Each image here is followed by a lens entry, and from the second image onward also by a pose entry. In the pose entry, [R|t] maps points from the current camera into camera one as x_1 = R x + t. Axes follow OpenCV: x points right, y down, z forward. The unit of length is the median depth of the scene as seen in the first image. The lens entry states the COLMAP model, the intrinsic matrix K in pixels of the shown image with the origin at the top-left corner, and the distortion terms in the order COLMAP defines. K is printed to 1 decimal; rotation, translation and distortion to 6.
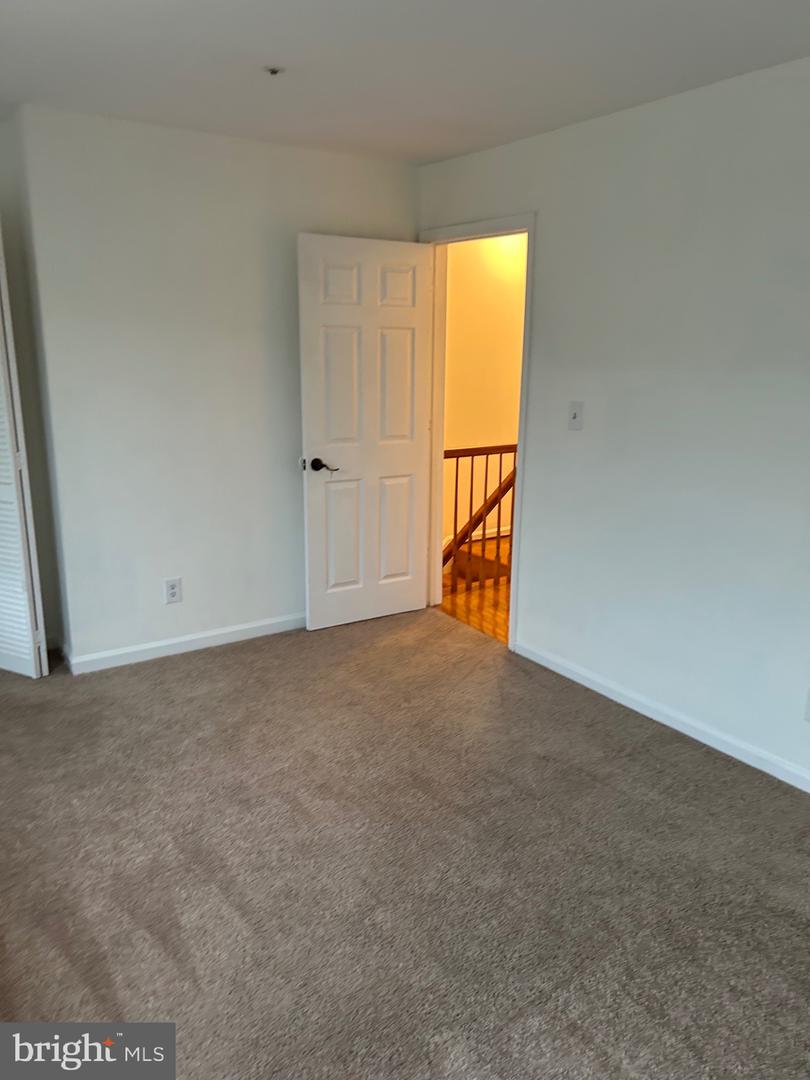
lens RADIAL K [[806.8, 0, 405.0], [0, 806.8, 540.0], [0, 0, 1]] dist [0.025832, 0.000867]
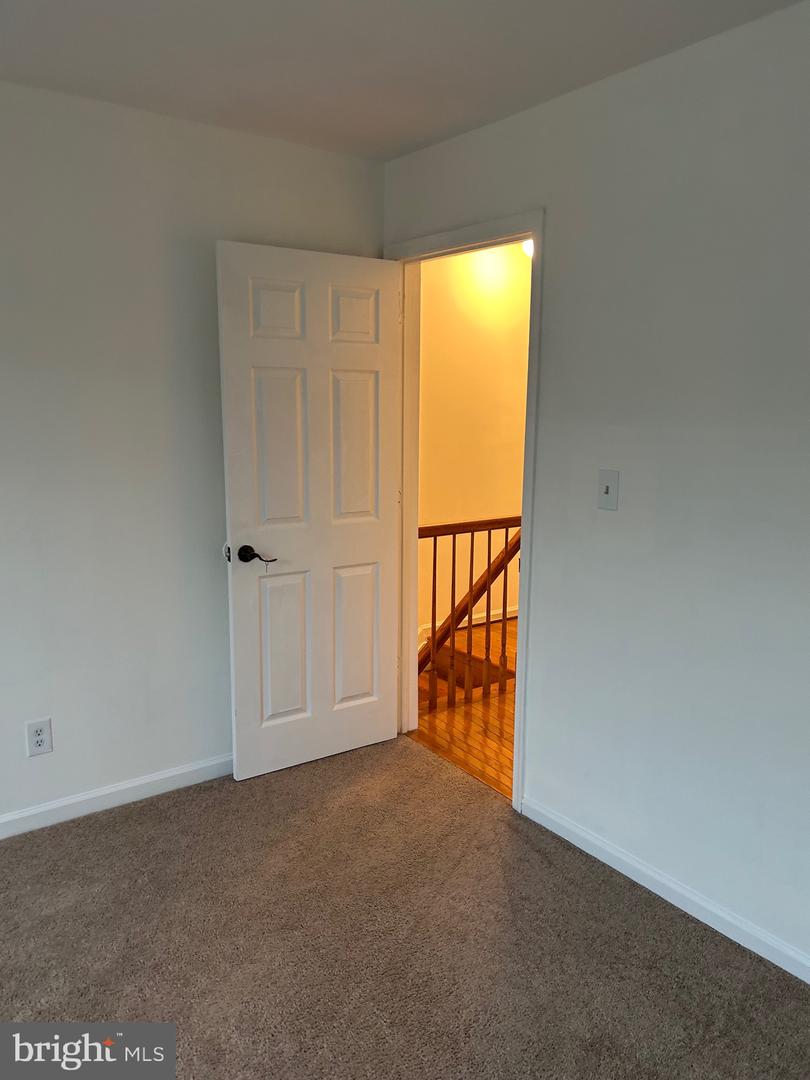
lens RADIAL K [[822.1, 0, 385.1], [0, 822.1, 543.9], [0, 0, 1]] dist [-0.001702, -0.001326]
pose [[0.999832, -0.008157, 0.016416, 0.004461], [0.009127, 0.998161, -0.059926, -0.057753], [-0.015897, 0.060066, 0.998068, 0.257995]]
